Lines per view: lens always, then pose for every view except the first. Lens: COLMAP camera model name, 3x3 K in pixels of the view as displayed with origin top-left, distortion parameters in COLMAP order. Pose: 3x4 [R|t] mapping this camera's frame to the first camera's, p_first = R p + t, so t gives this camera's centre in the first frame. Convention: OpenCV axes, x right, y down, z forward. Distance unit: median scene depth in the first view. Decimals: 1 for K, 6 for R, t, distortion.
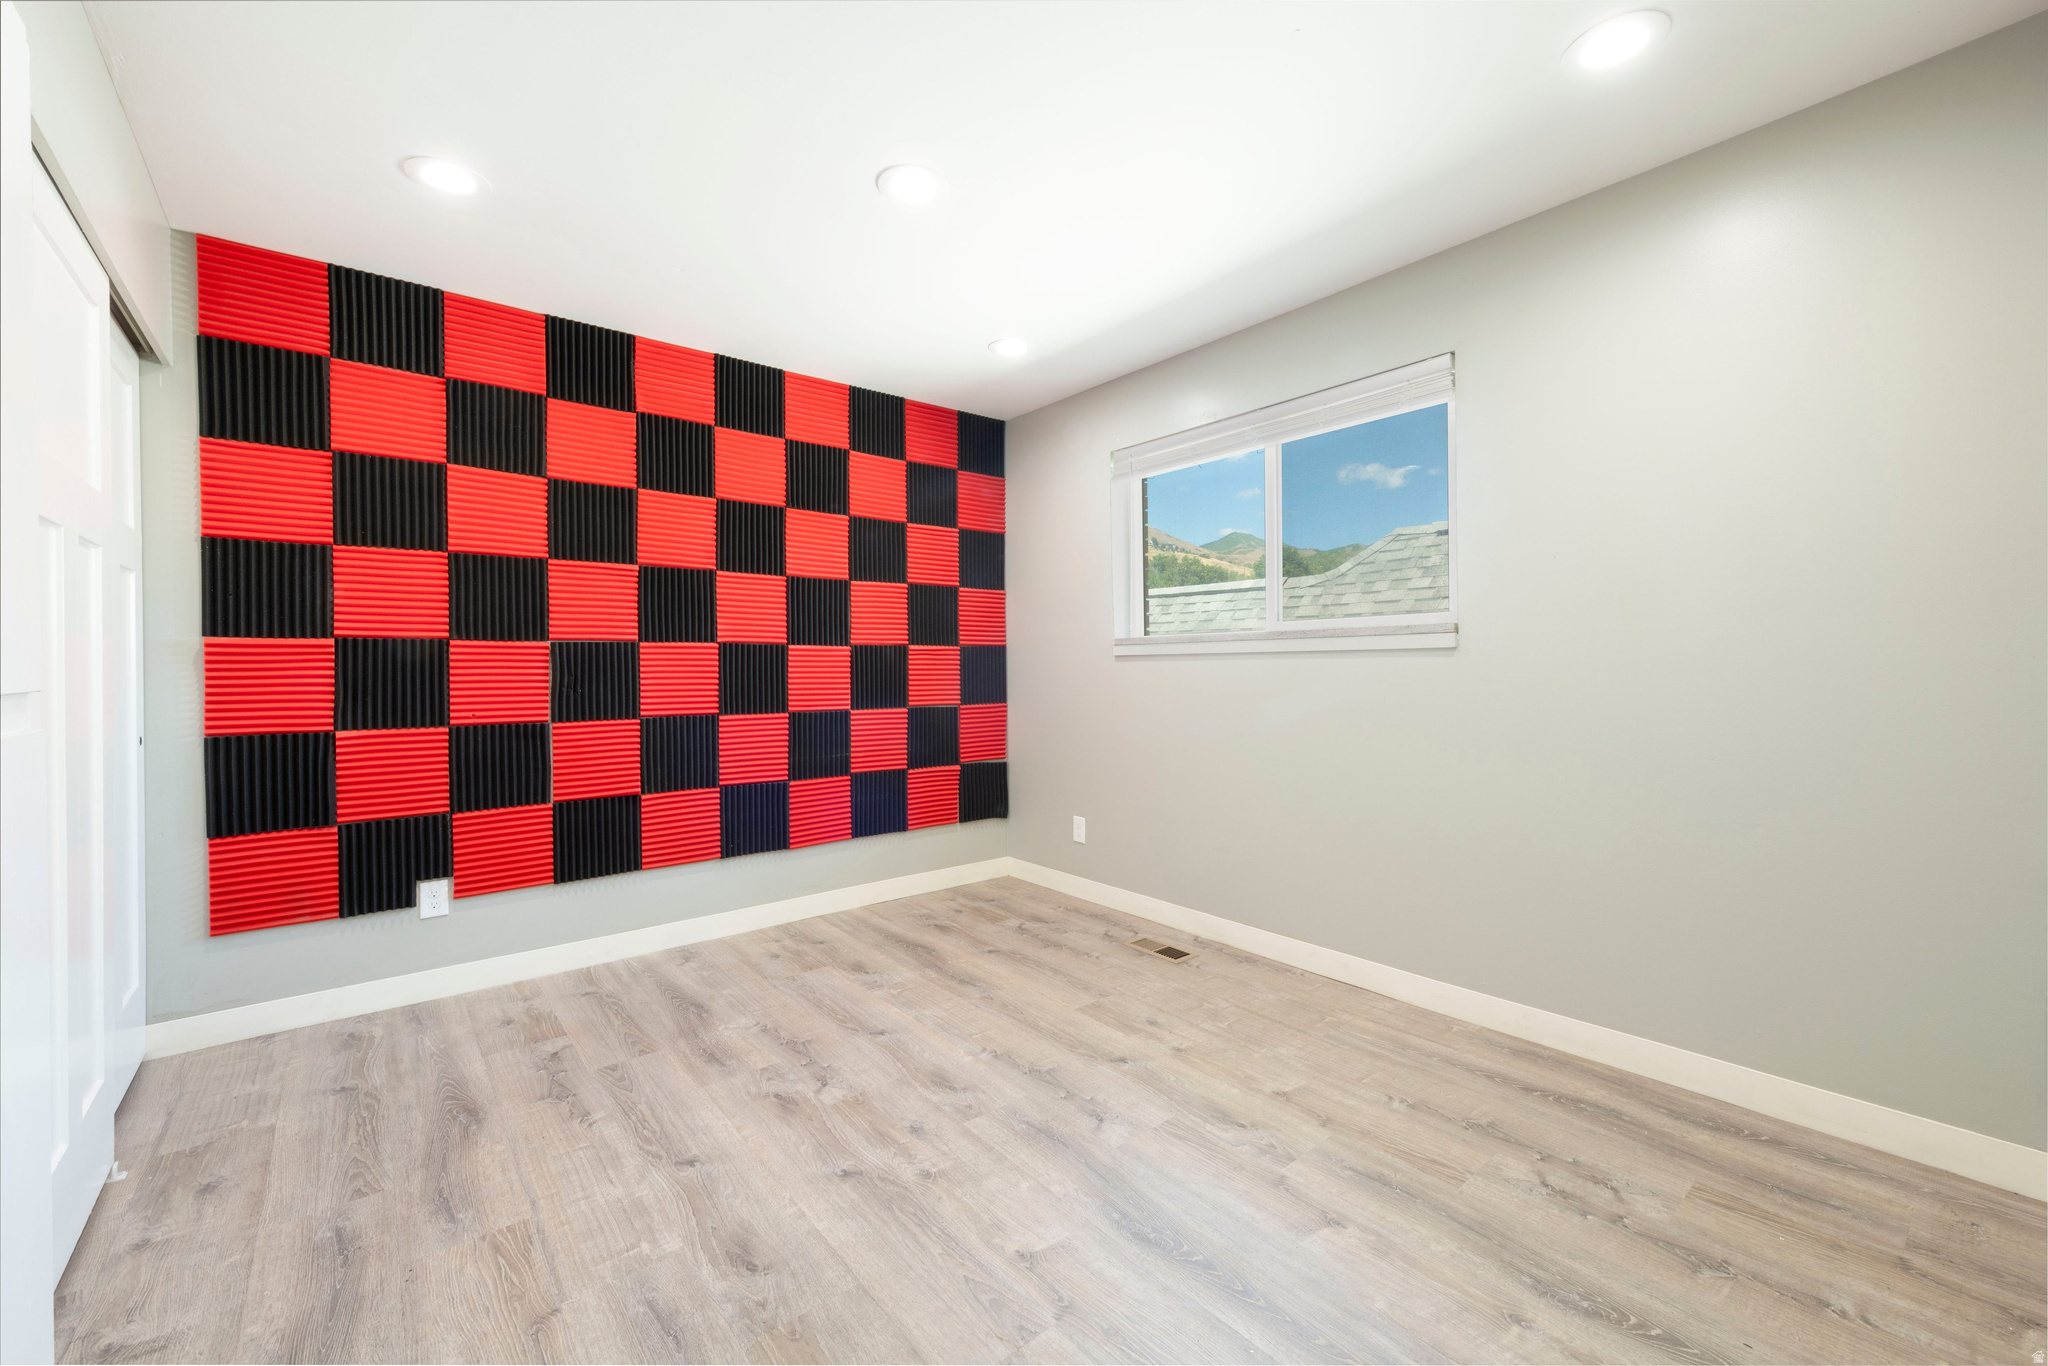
lens RADIAL K [[828.6, 0, 1005.0], [0, 828.6, 678.4], [0, 0, 1]] dist [0.010037, -0.001340]
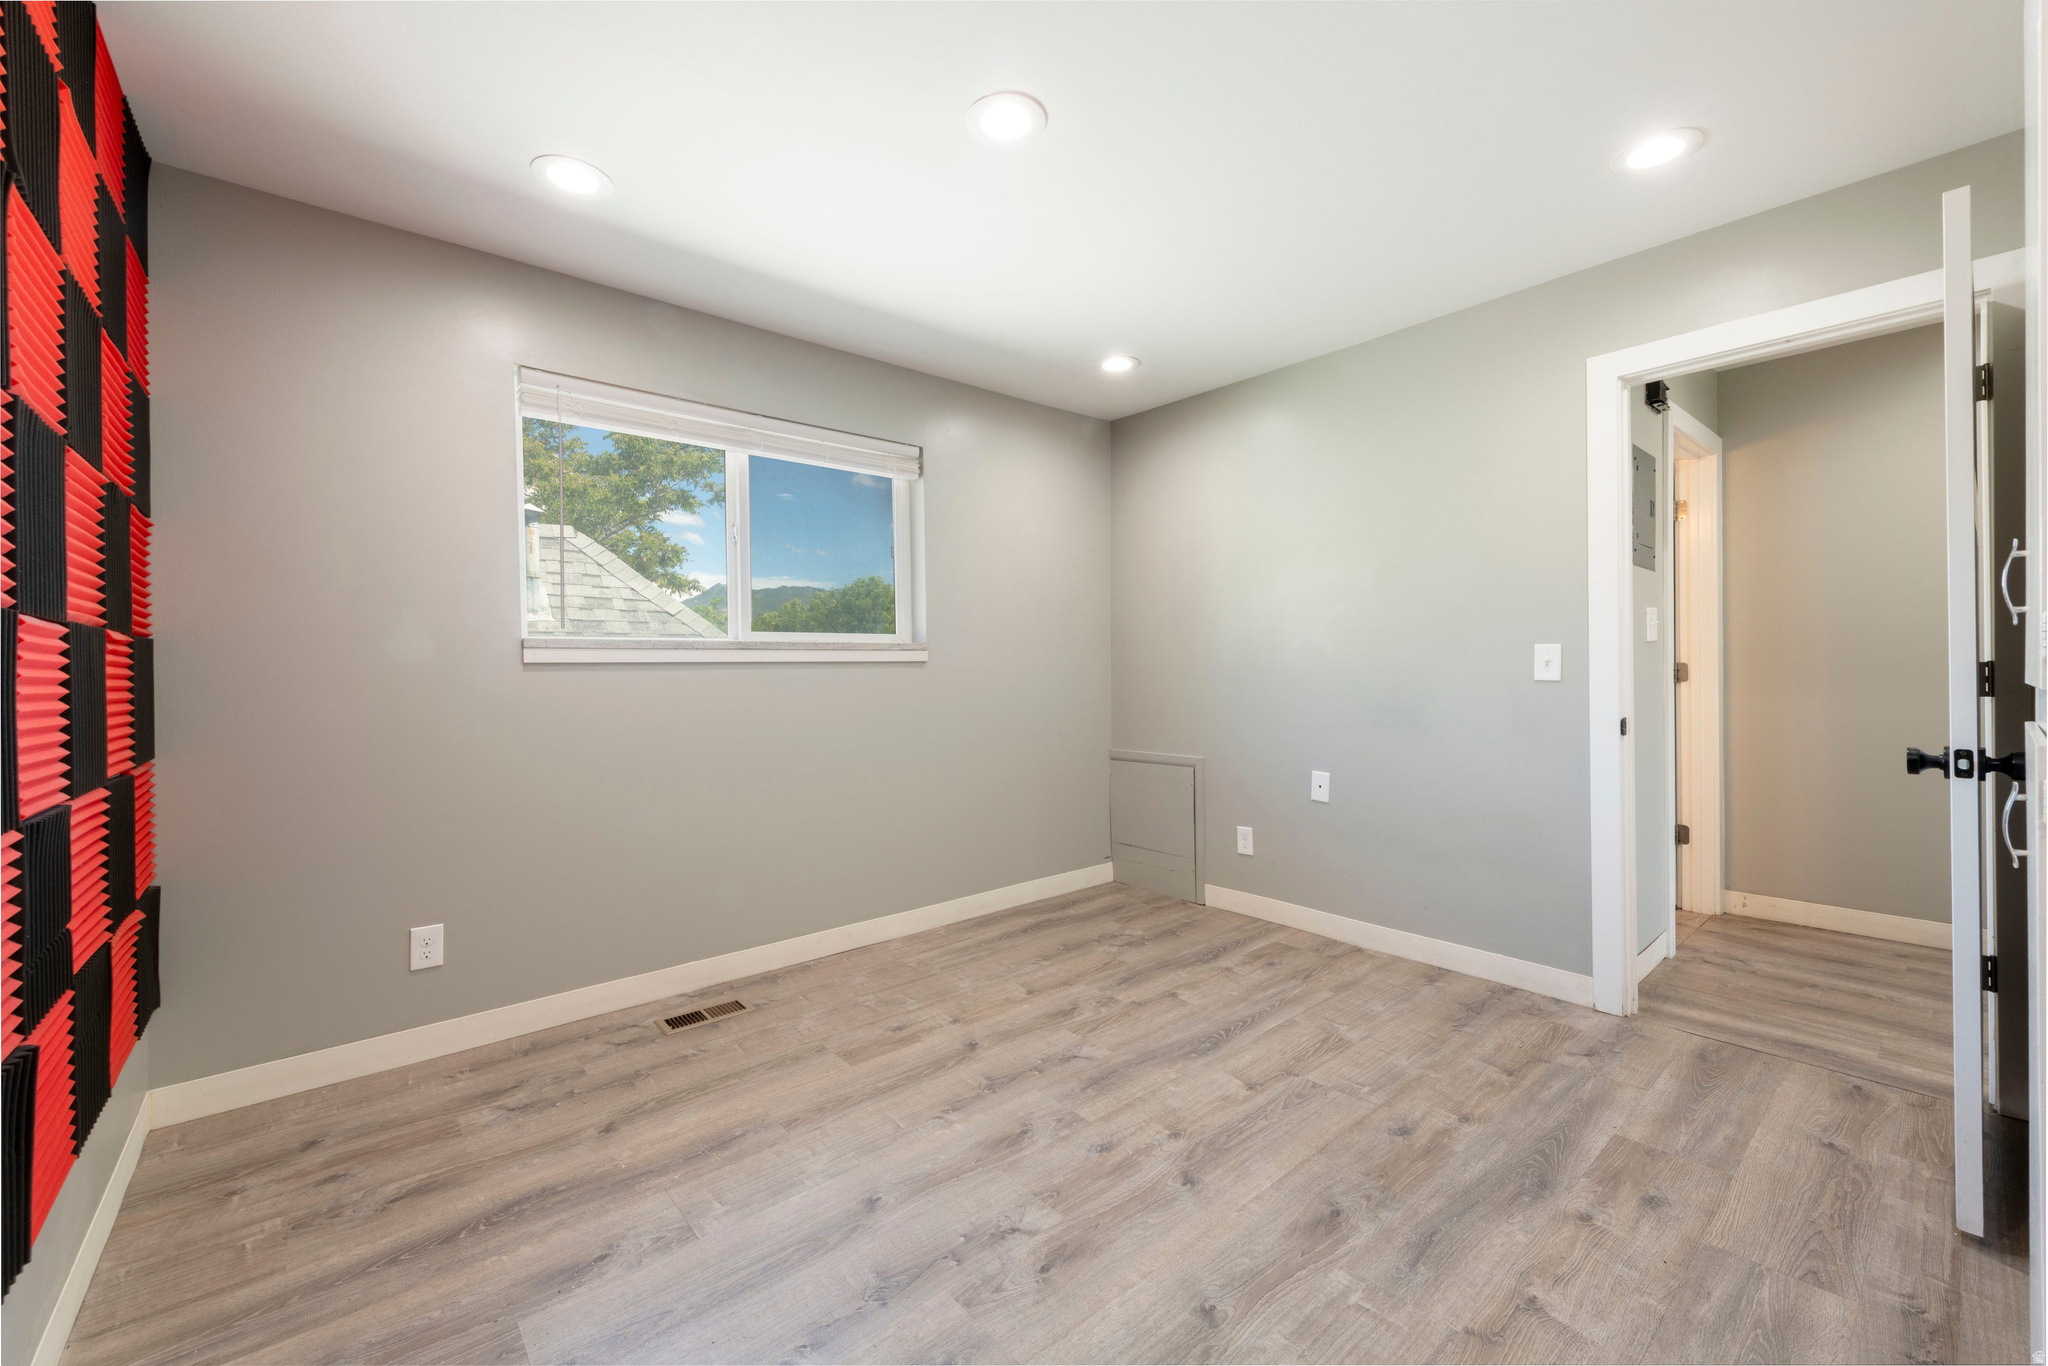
lens RADIAL K [[828.6, 0, 1052.6], [0, 828.6, 673.6], [0, 0, 1]] dist [0.010037, -0.001340]
pose [[-0.061702, 0.001452, 0.998094, -0.902371], [0.029170, 0.999574, 0.000349, -0.010635], [-0.997668, 0.029136, -0.061718, 0.929071]]
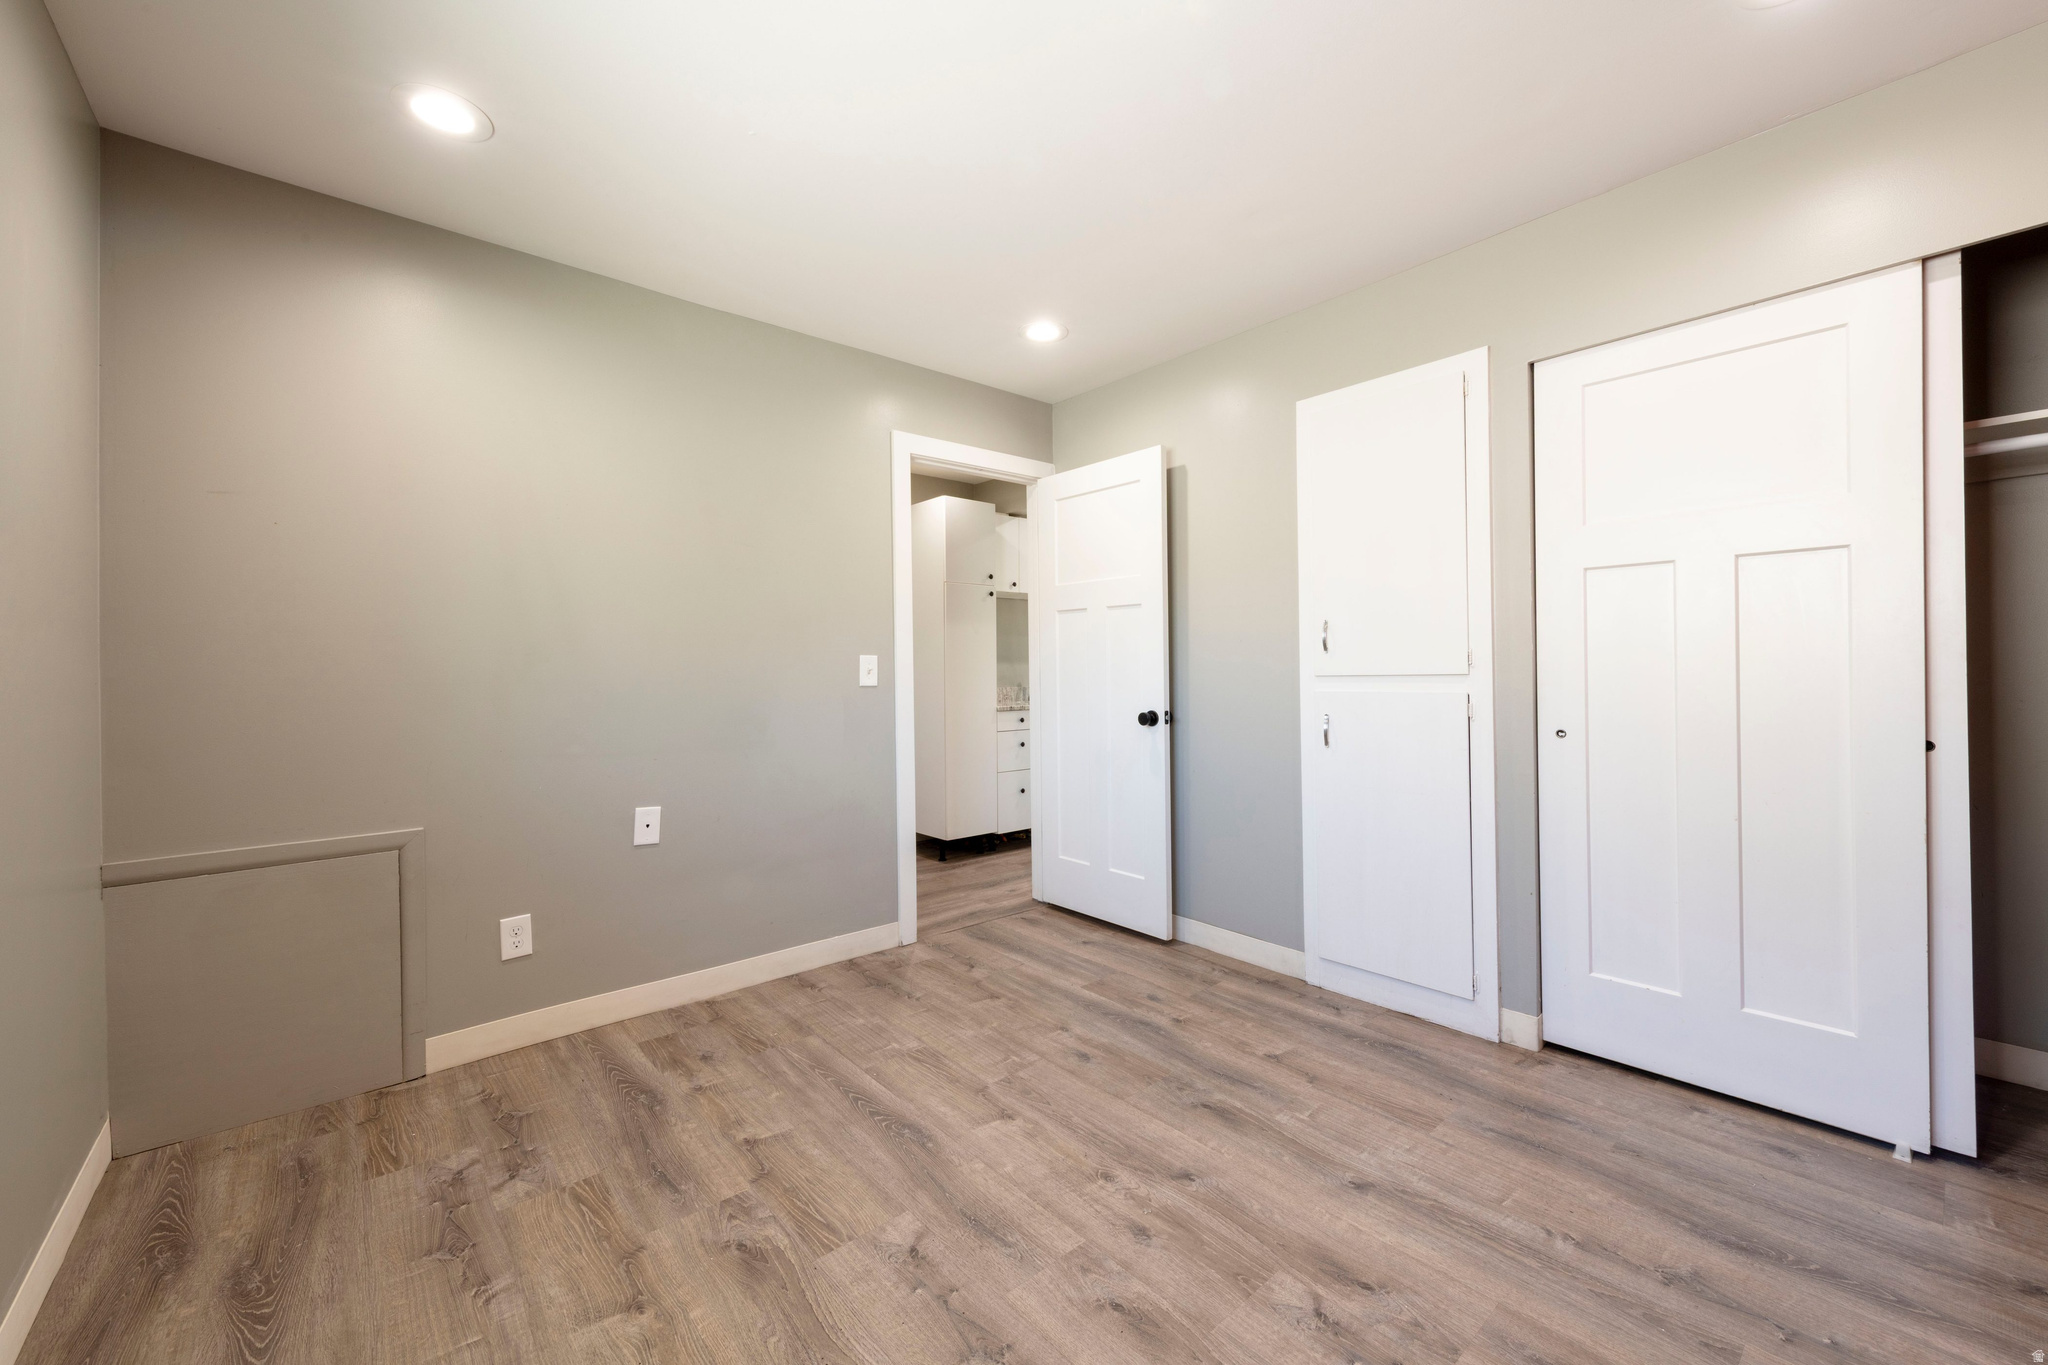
lens RADIAL K [[796.7, 0, 1012.1], [0, 796.7, 669.3], [0, 0, 1]] dist [0.012685, -0.004058]
pose [[-0.999139, 0.020827, -0.035878, 0.031679], [0.020131, 0.999604, 0.019670, -0.028861], [0.036273, 0.018931, -0.999163, 1.498214]]
